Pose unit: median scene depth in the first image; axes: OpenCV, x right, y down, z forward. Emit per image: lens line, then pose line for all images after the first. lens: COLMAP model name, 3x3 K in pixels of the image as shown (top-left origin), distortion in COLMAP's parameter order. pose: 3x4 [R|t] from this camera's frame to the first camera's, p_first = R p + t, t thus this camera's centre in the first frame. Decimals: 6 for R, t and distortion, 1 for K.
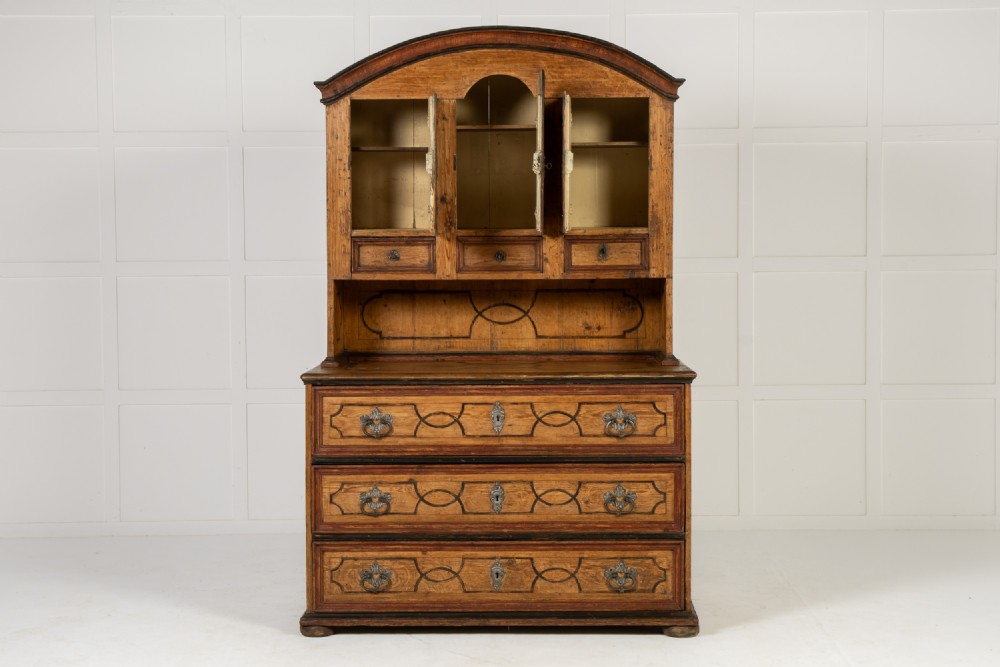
lens RADIAL K [[1681.4, 0, 500.0], [0, 1681.4, 333.5], [0, 0, 1]] dist [0.086435, 0.032923]
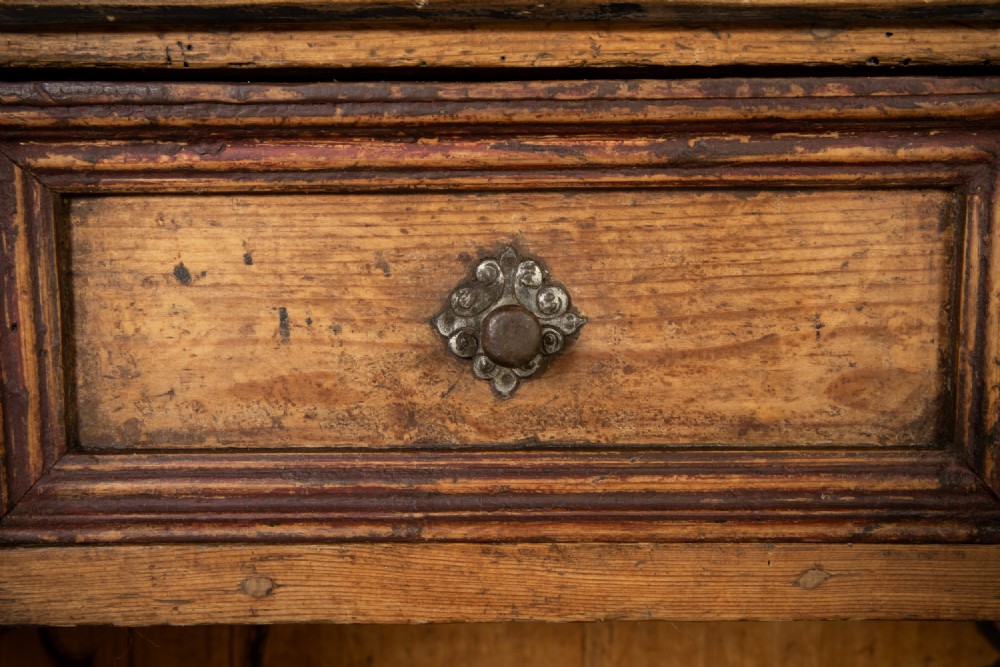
lens RADIAL K [[1018.1, 0, 500.0], [0, 1018.1, 333.5], [0, 0, 1]] dist [0.005663, 0.003546]
pose [[0.999864, -0.003882, 0.016021, -0.067322], [0.002843, 0.997924, 0.064345, -0.050939], [-0.016238, -0.064291, 0.997799, 0.995810]]
